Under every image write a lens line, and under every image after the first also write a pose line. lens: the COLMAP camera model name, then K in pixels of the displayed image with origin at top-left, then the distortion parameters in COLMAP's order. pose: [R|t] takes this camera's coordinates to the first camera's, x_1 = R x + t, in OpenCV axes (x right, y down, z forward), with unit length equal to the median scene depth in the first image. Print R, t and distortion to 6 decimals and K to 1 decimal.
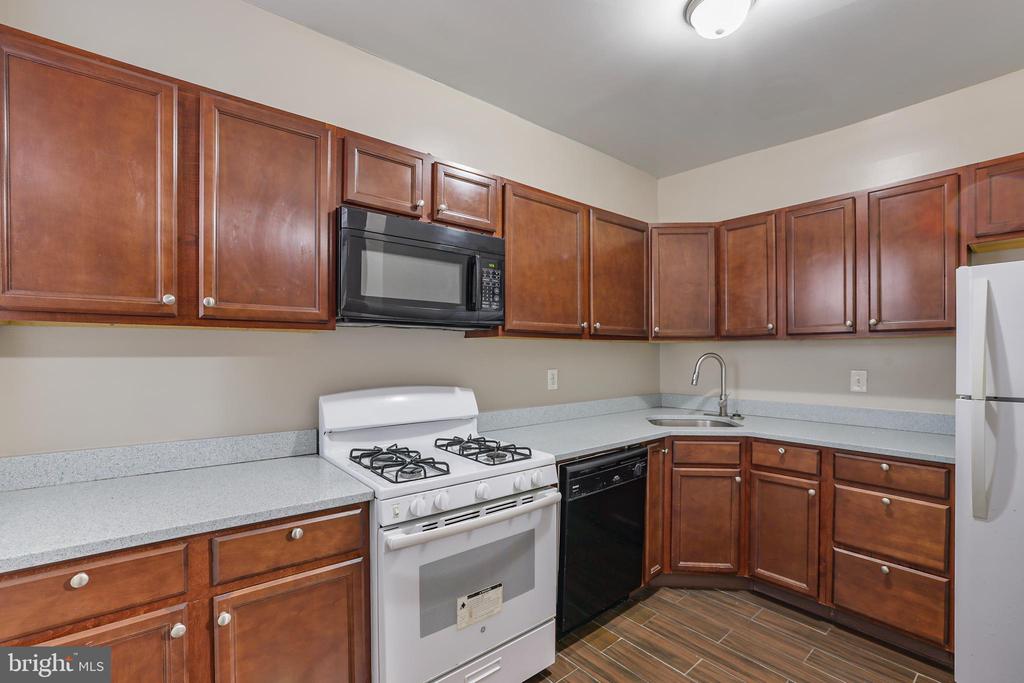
lens RADIAL K [[445.3, 0, 490.3], [0, 445.3, 358.0], [0, 0, 1]] dist [-0.008039, 0.003911]
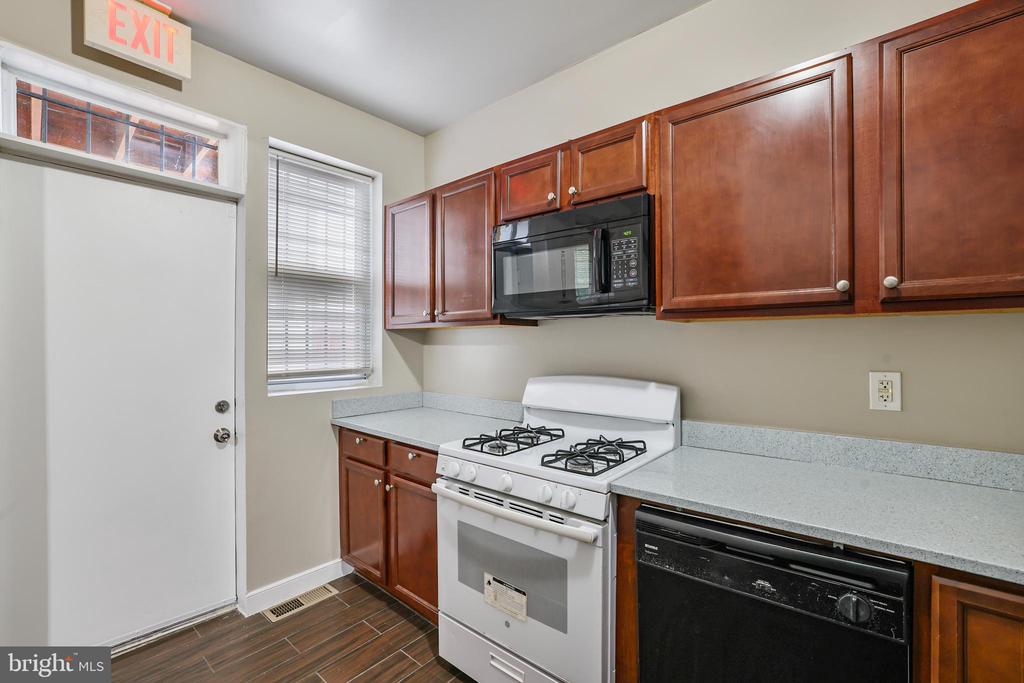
lens RADIAL K [[445.3, 0, 515.5], [0, 445.3, 341.7], [0, 0, 1]] dist [-0.008039, 0.003911]
pose [[0.219783, -0.002383, -0.975546, 0.754639], [-0.004290, 0.999985, -0.003409, -0.008057], [0.975539, 0.004935, 0.219769, 0.636161]]
